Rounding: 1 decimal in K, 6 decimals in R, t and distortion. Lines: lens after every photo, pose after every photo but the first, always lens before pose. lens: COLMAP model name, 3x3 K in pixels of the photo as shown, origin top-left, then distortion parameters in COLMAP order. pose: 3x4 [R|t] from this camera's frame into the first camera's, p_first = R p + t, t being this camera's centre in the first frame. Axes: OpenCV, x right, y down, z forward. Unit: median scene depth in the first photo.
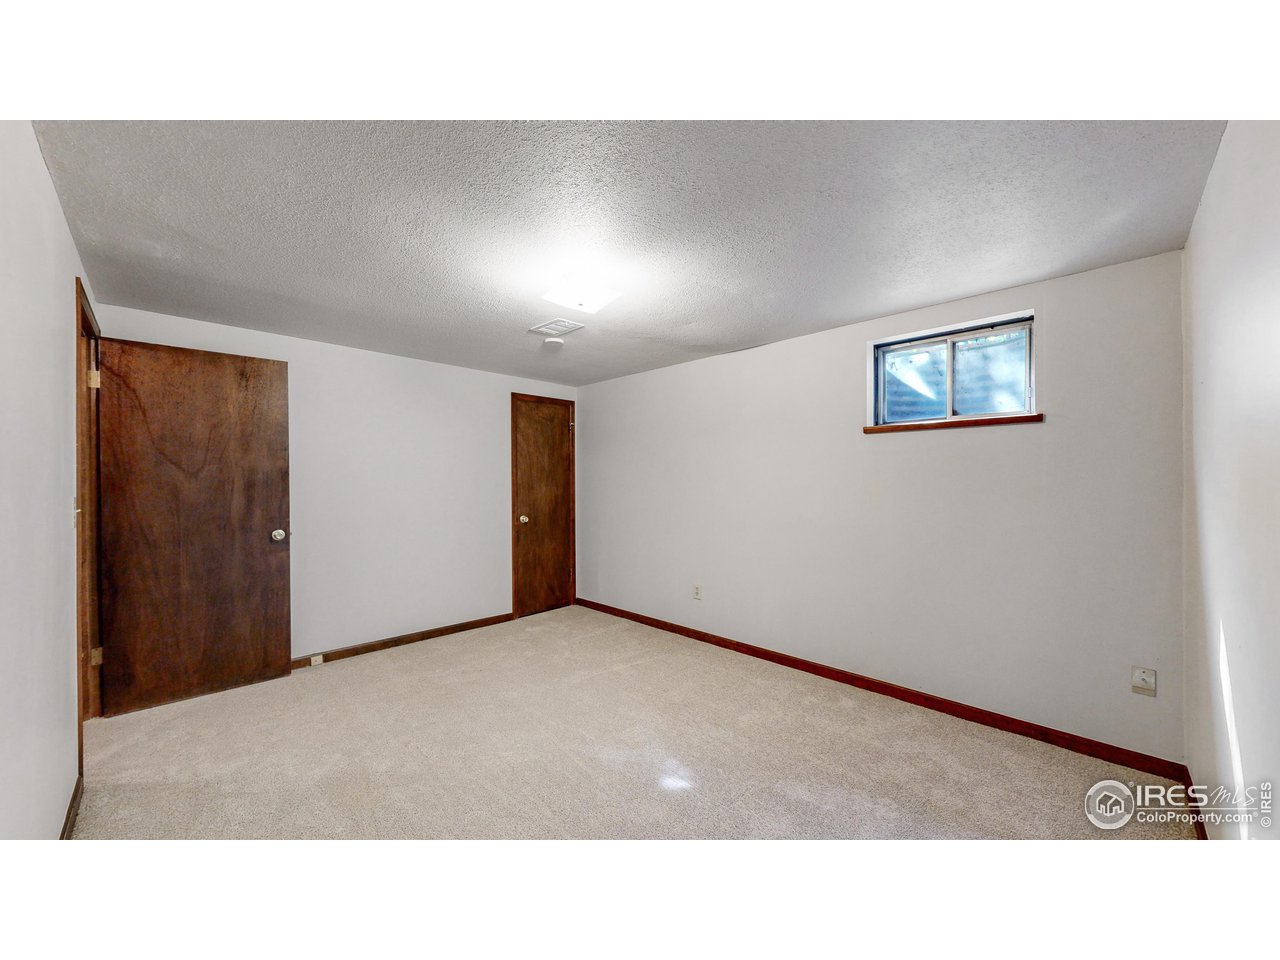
lens RADIAL K [[468.7, 0, 640.0], [0, 468.7, 480.0], [0, 0, 1]] dist [0.000453, 0.000040]
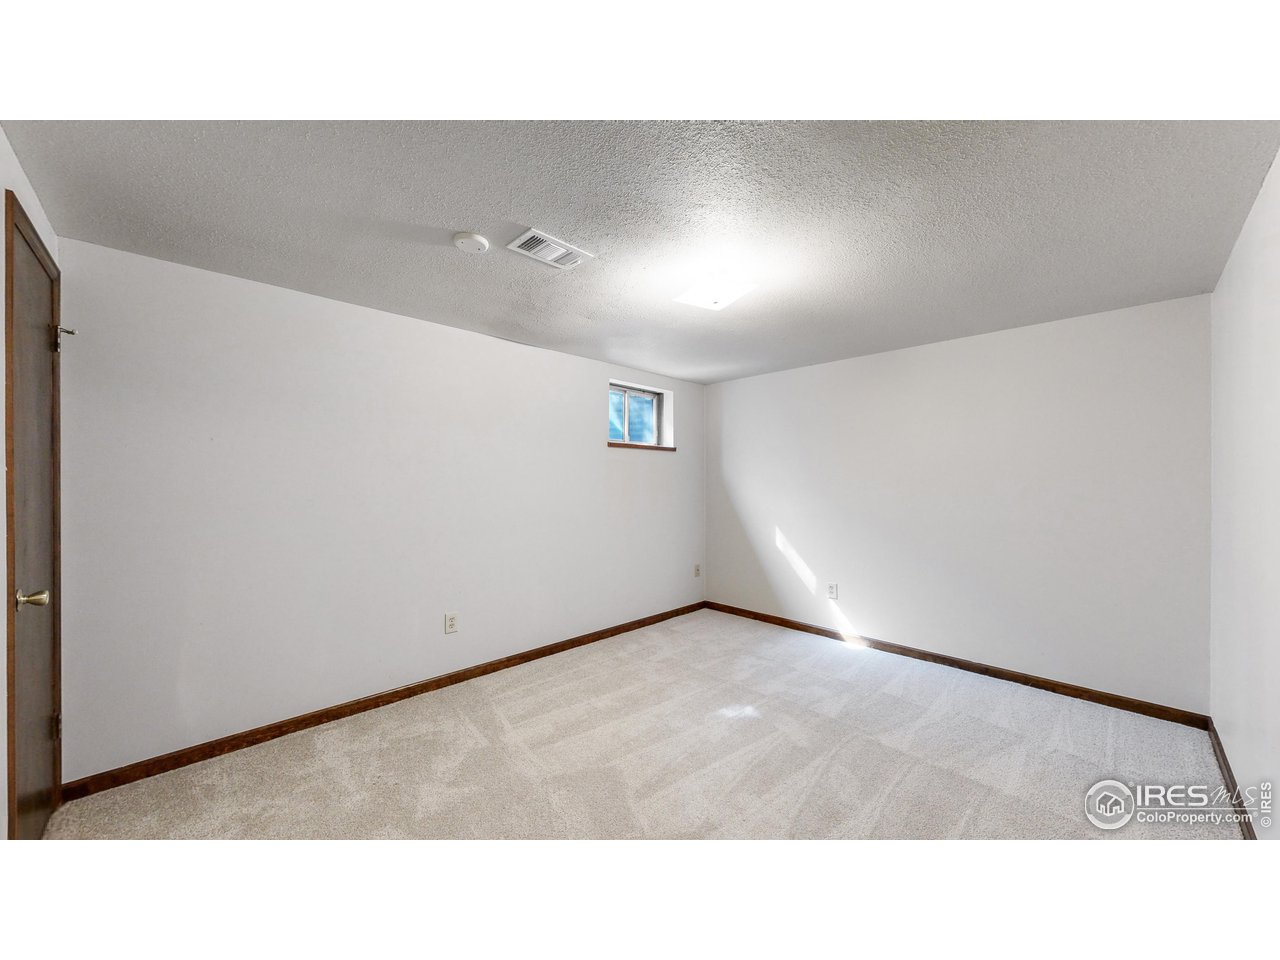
lens RADIAL K [[468.7, 0, 640.0], [0, 468.7, 480.0], [0, 0, 1]] dist [0.000453, 0.000040]
pose [[0.020145, 0.012628, 0.999717, -0.781137], [0.002648, 0.999916, -0.012684, 0.013365], [-0.999794, 0.002902, 0.020110, 0.801820]]
